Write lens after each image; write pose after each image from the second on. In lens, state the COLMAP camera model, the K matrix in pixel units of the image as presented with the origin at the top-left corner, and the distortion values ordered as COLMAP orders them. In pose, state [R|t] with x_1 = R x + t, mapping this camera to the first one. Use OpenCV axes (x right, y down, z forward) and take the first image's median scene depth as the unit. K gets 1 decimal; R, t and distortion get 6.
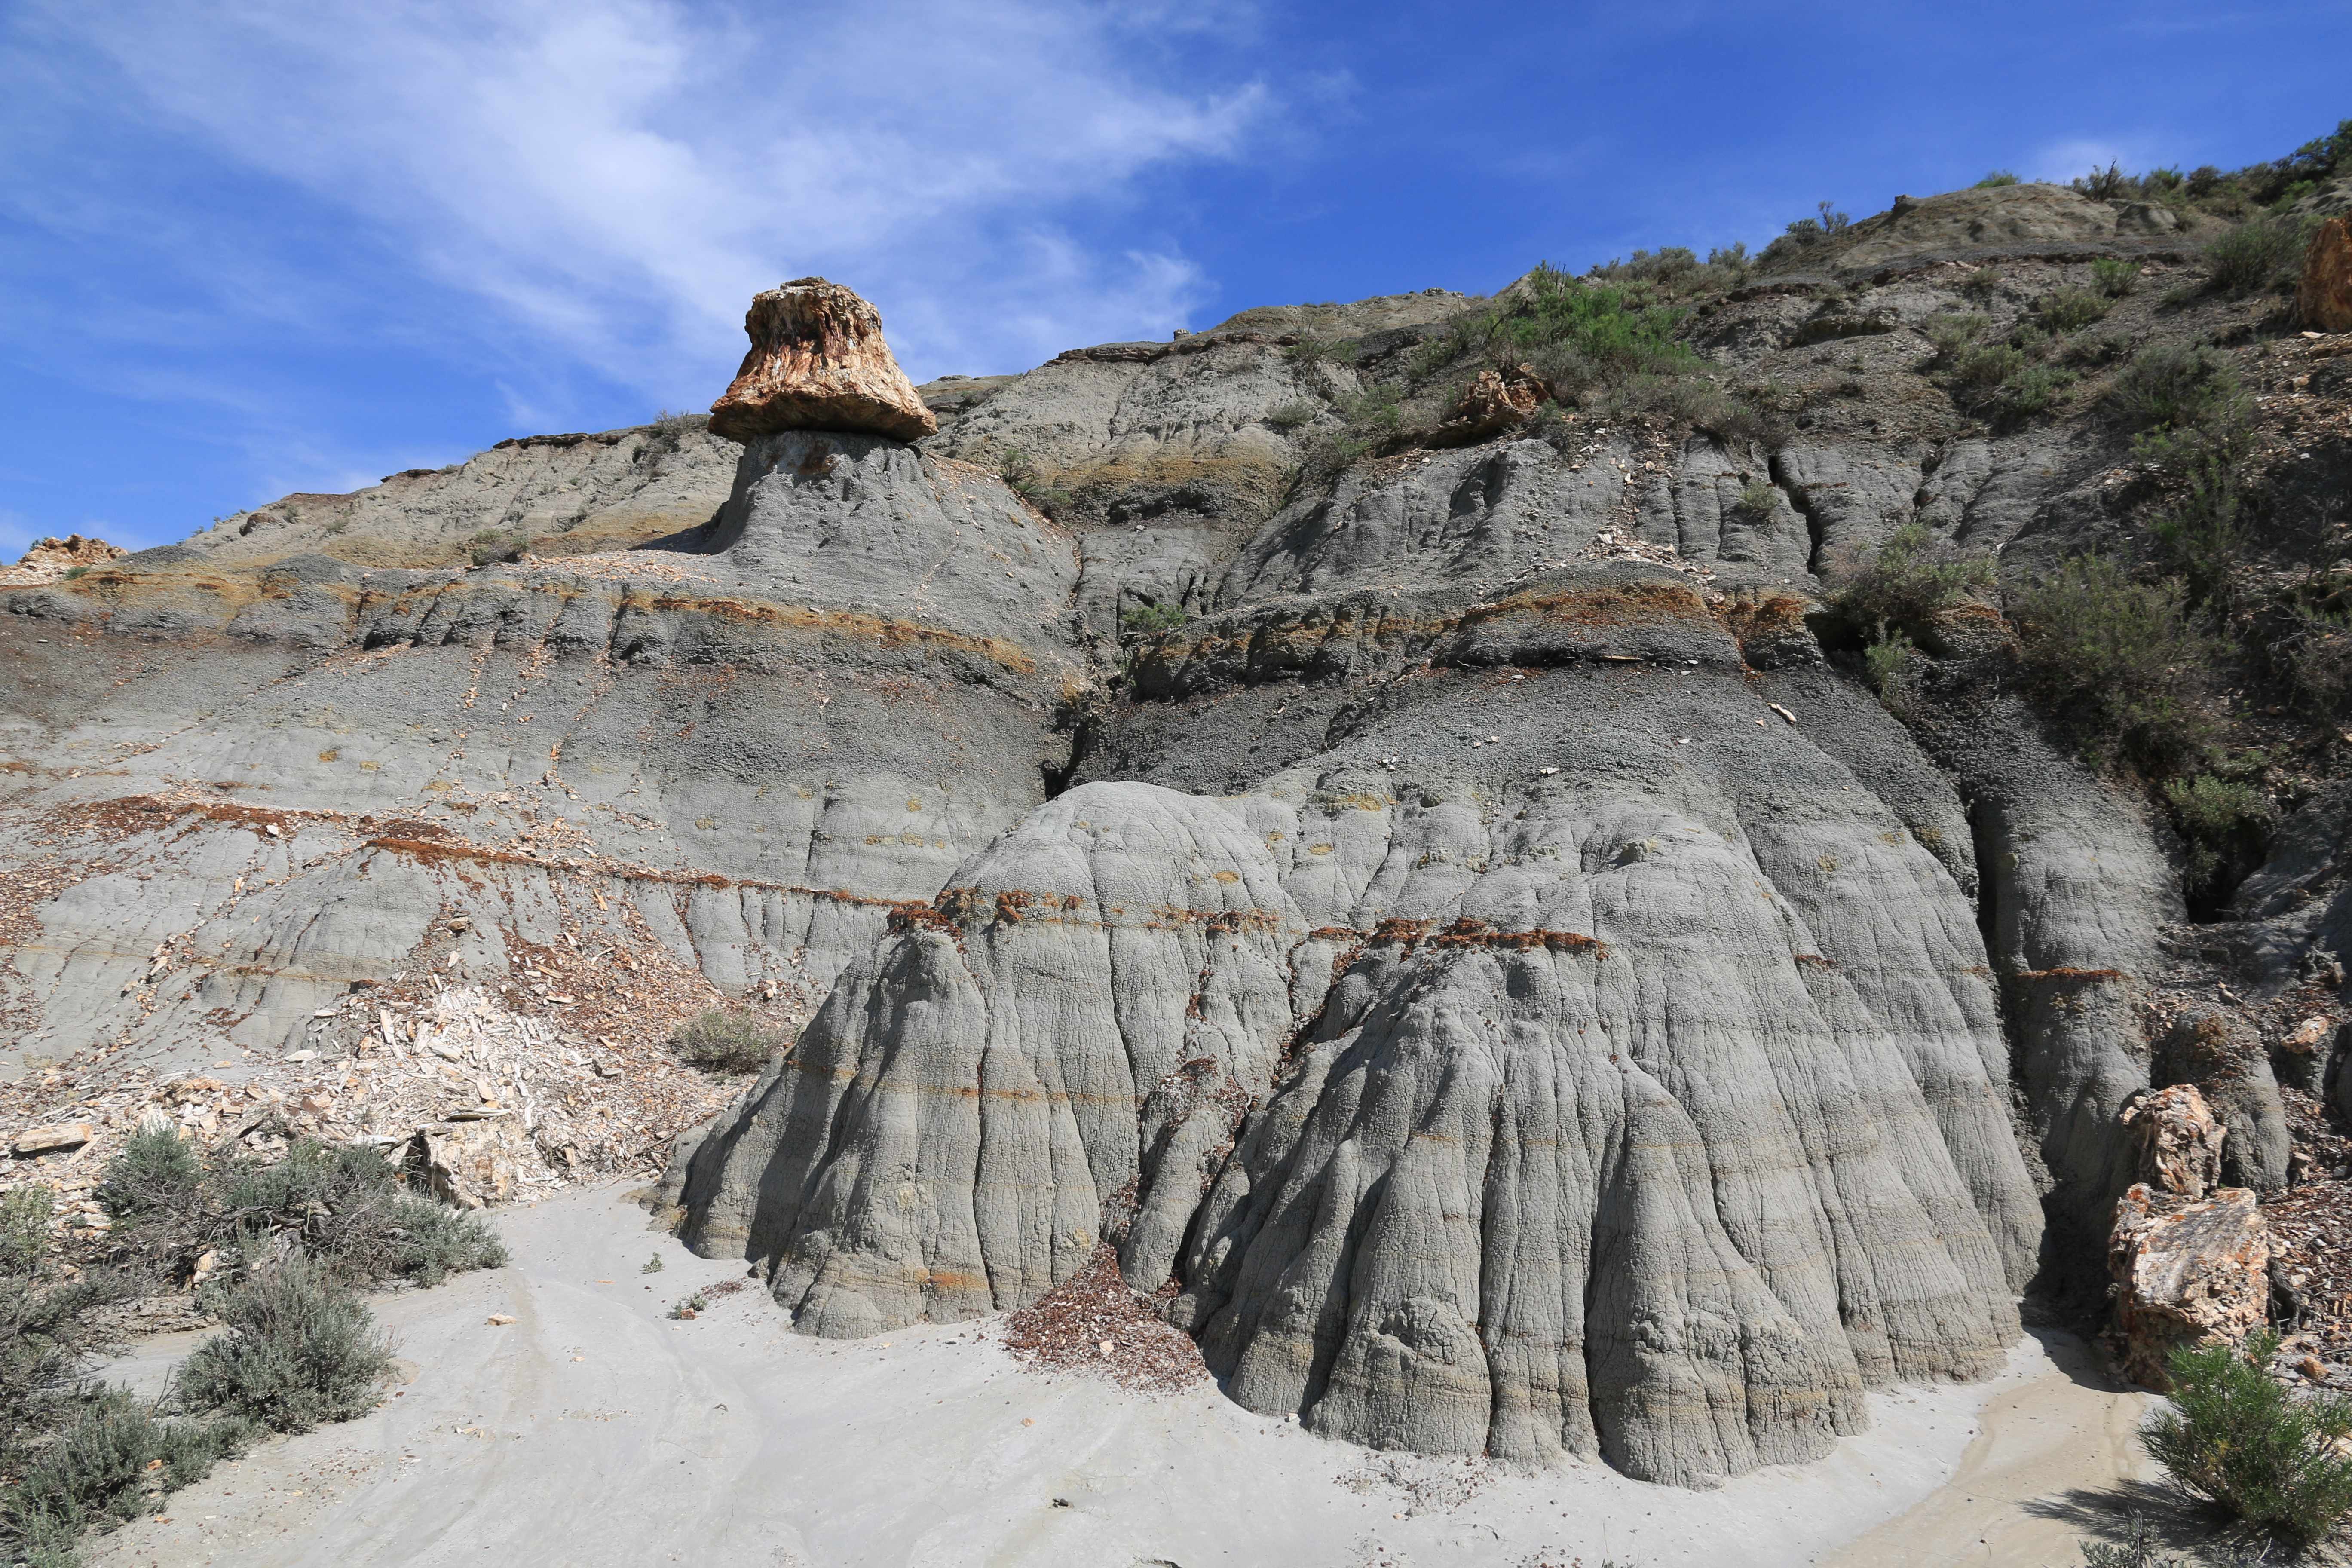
lens RADIAL K [[1587.3, 0, 1225.3], [0, 1587.3, 787.4], [0, 0, 1]] dist [-0.074405, 0.002378]
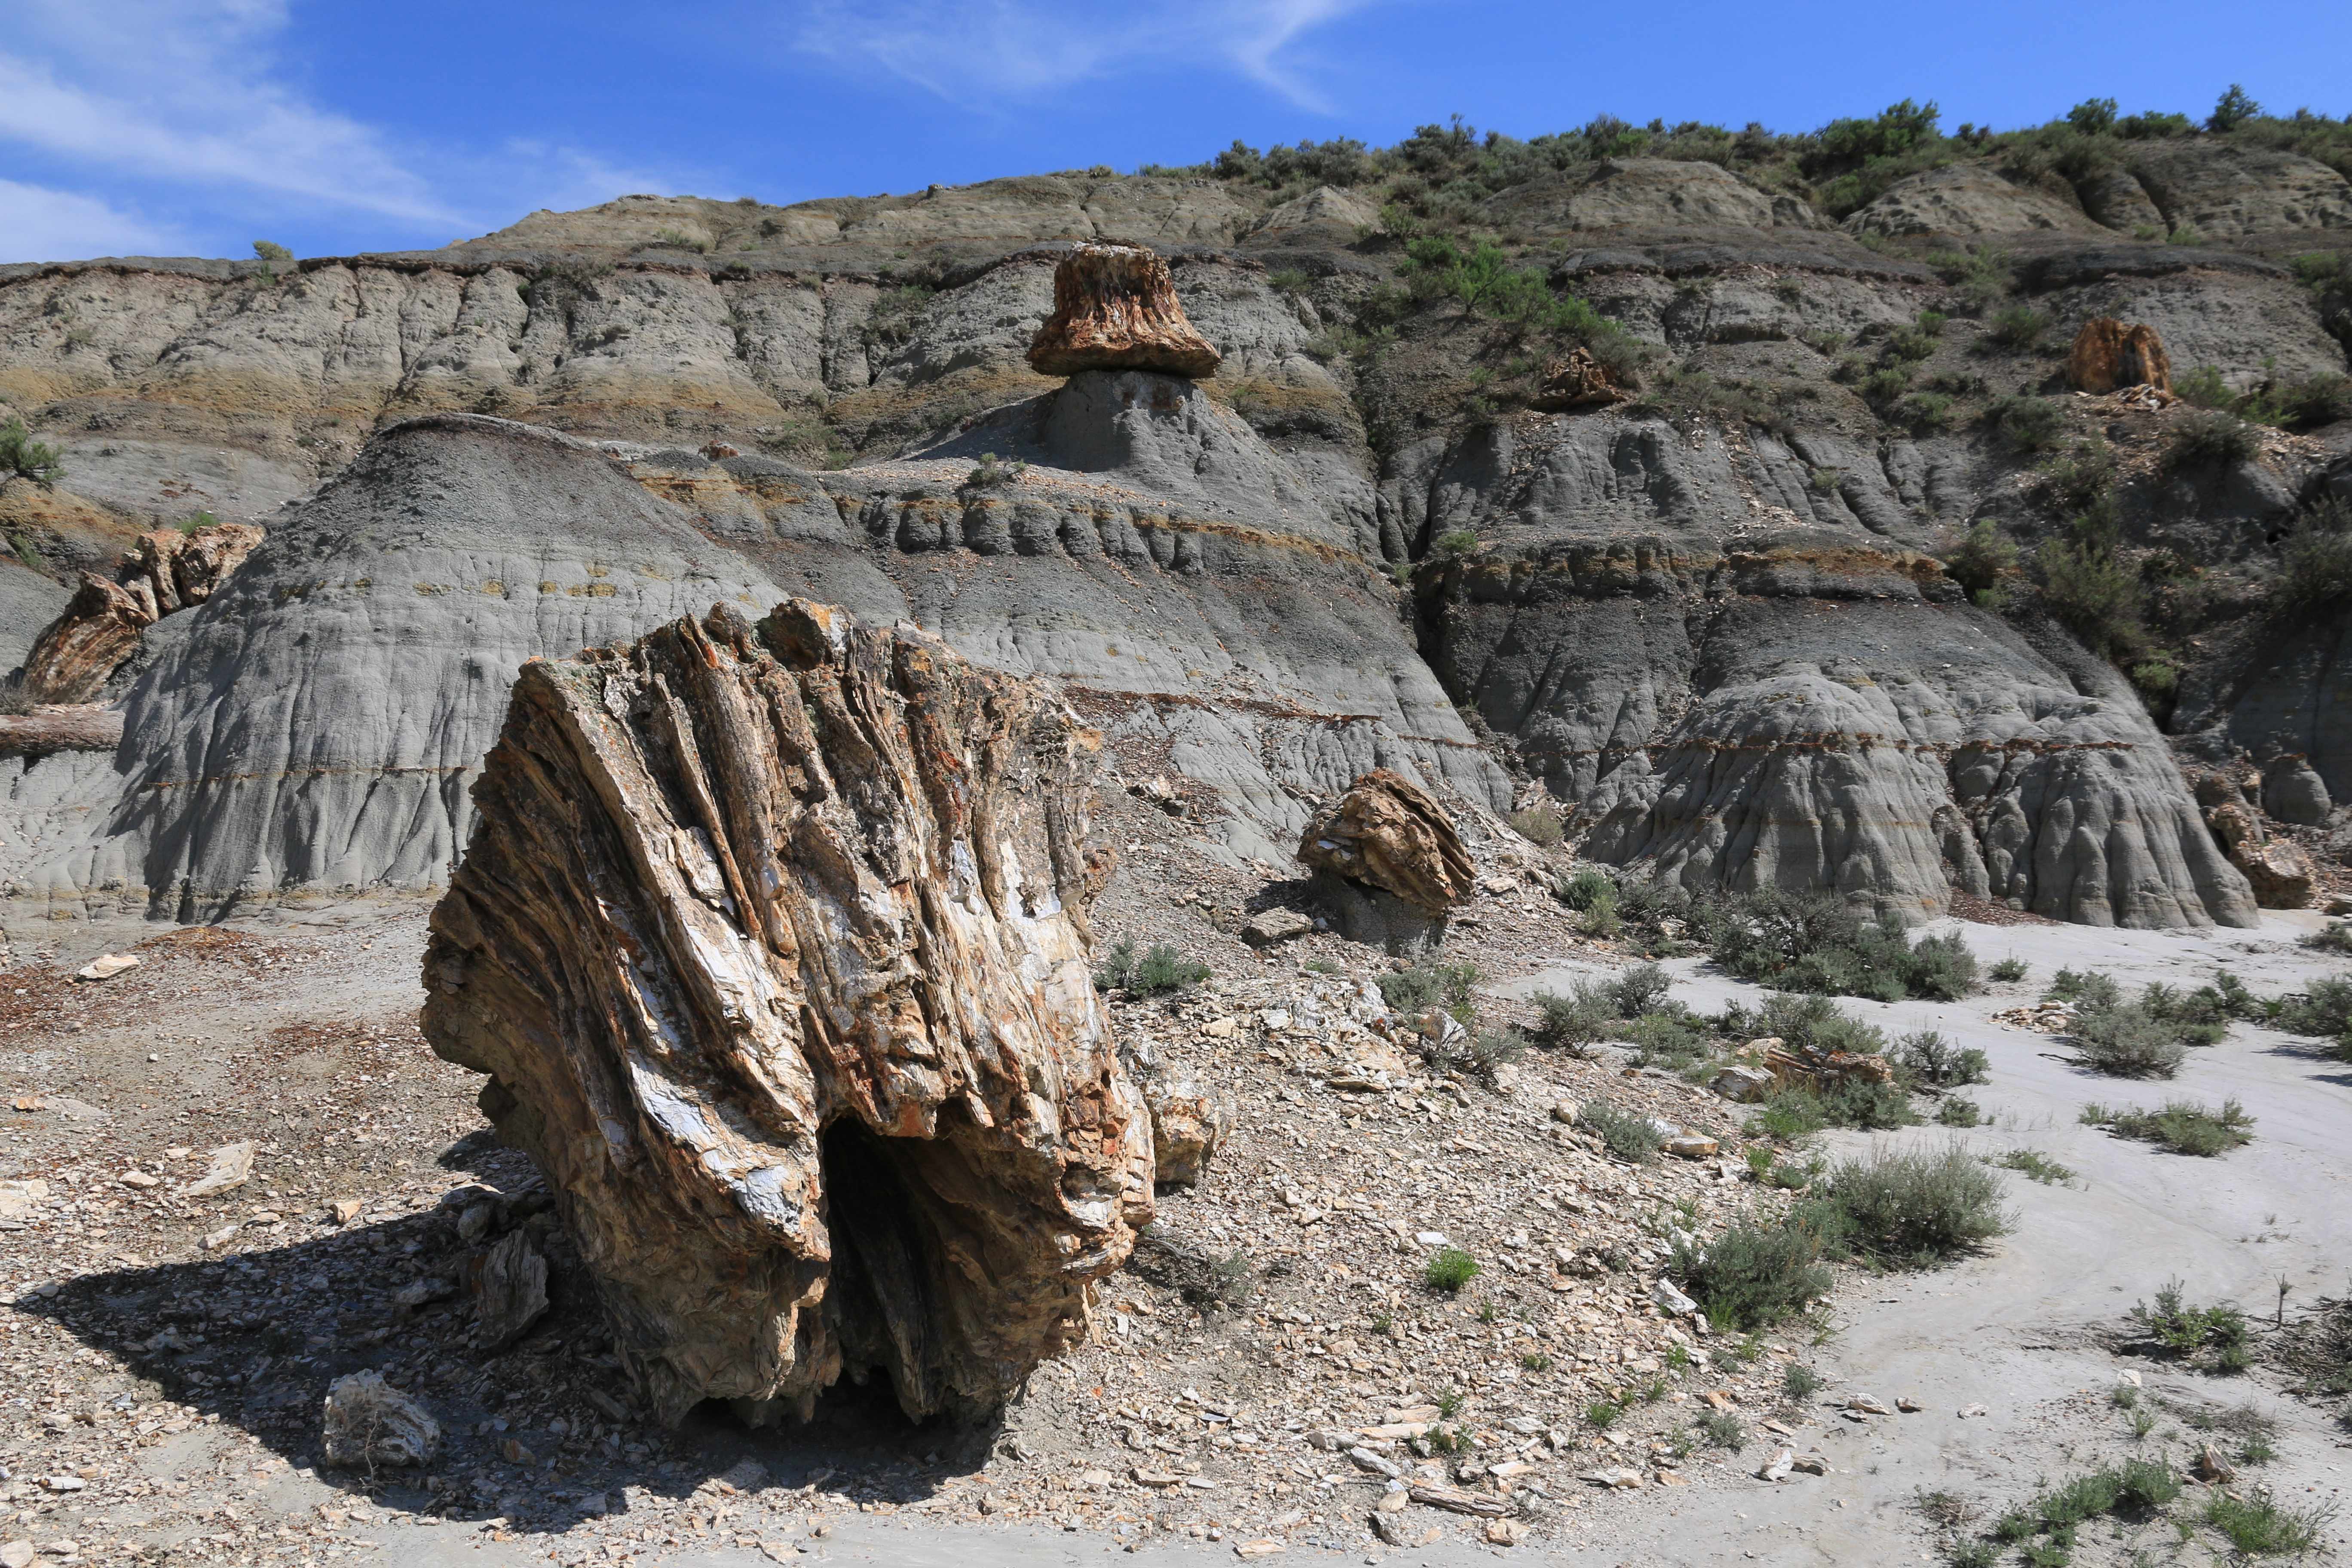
lens RADIAL K [[1924.2, 0, 1176.0], [0, 1924.2, 784.0], [0, 0, 1]] dist [-0.038650, -0.000381]
pose [[0.891859, -0.038274, 0.450691, -0.943575], [-0.001959, 0.996077, 0.088467, -0.038855], [-0.452309, -0.079783, 0.888285, -0.376658]]
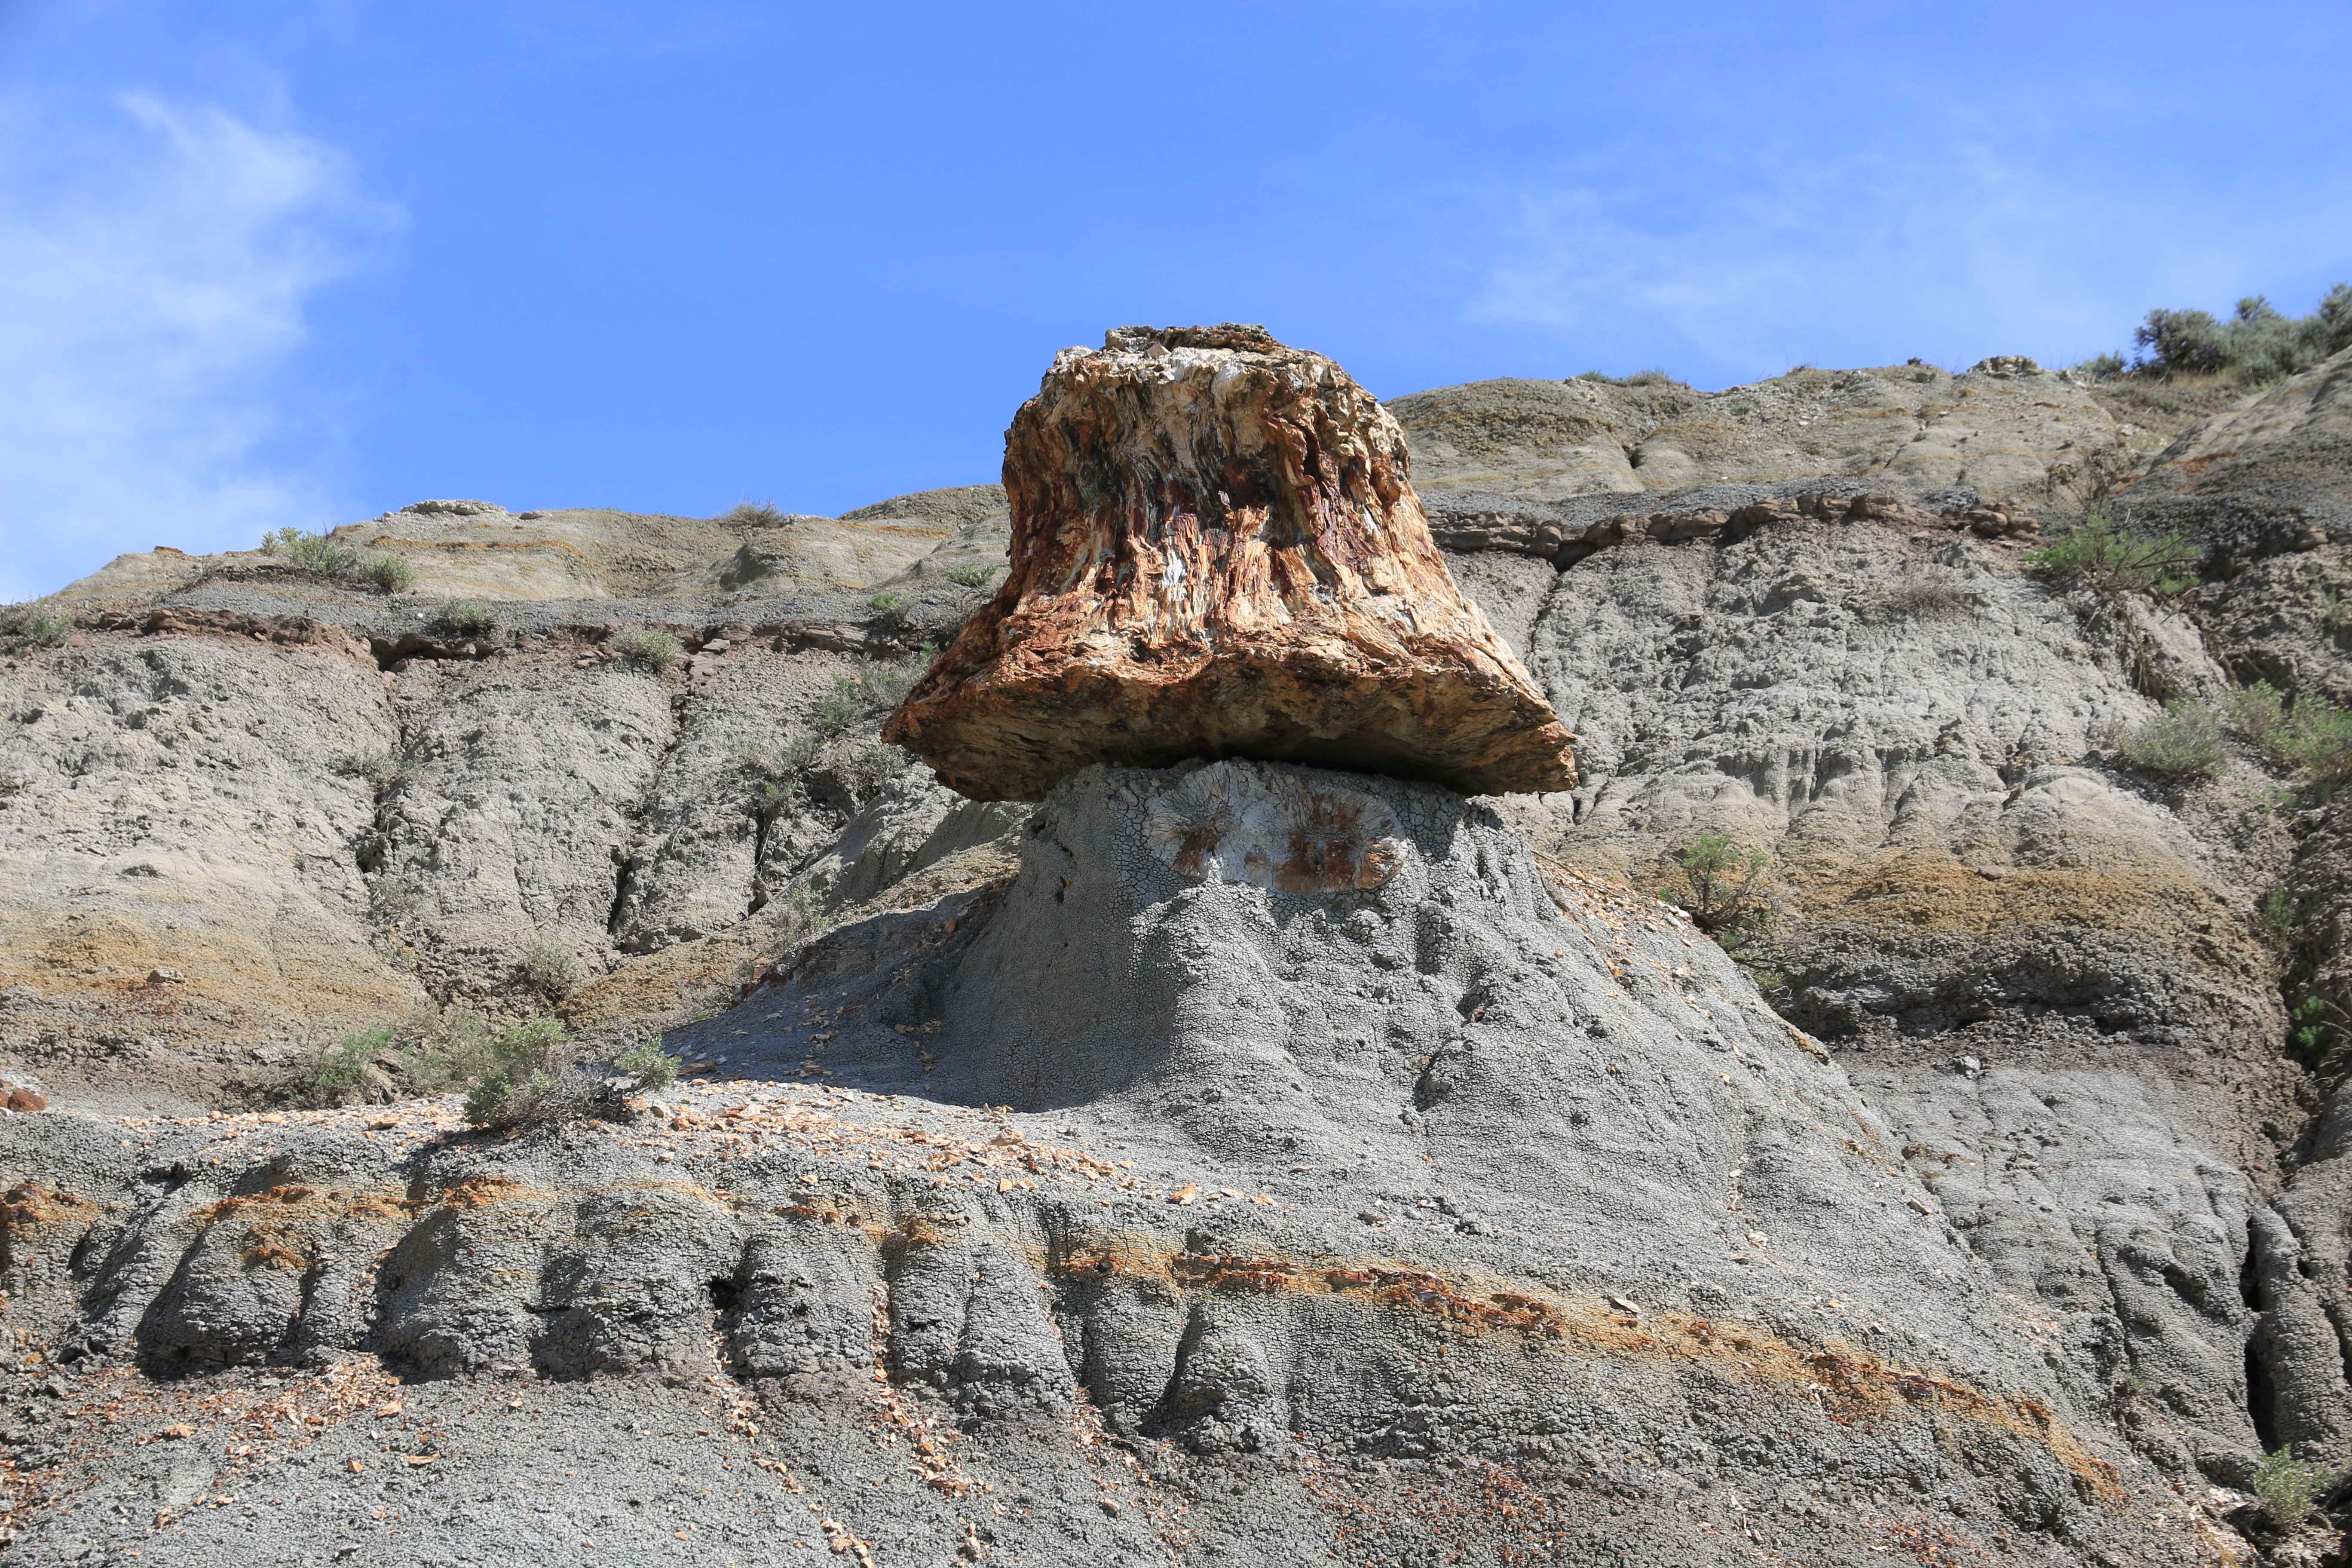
lens RADIAL K [[4944.6, 0, 1176.0], [0, 4944.6, 784.0], [0, 0, 1]] dist [0.027225, 2.745029]
pose [[0.980620, 0.048002, 0.189949, -0.498796], [-0.010901, 0.981387, -0.191729, -0.012844], [-0.195617, 0.185943, 0.962891, -0.046174]]
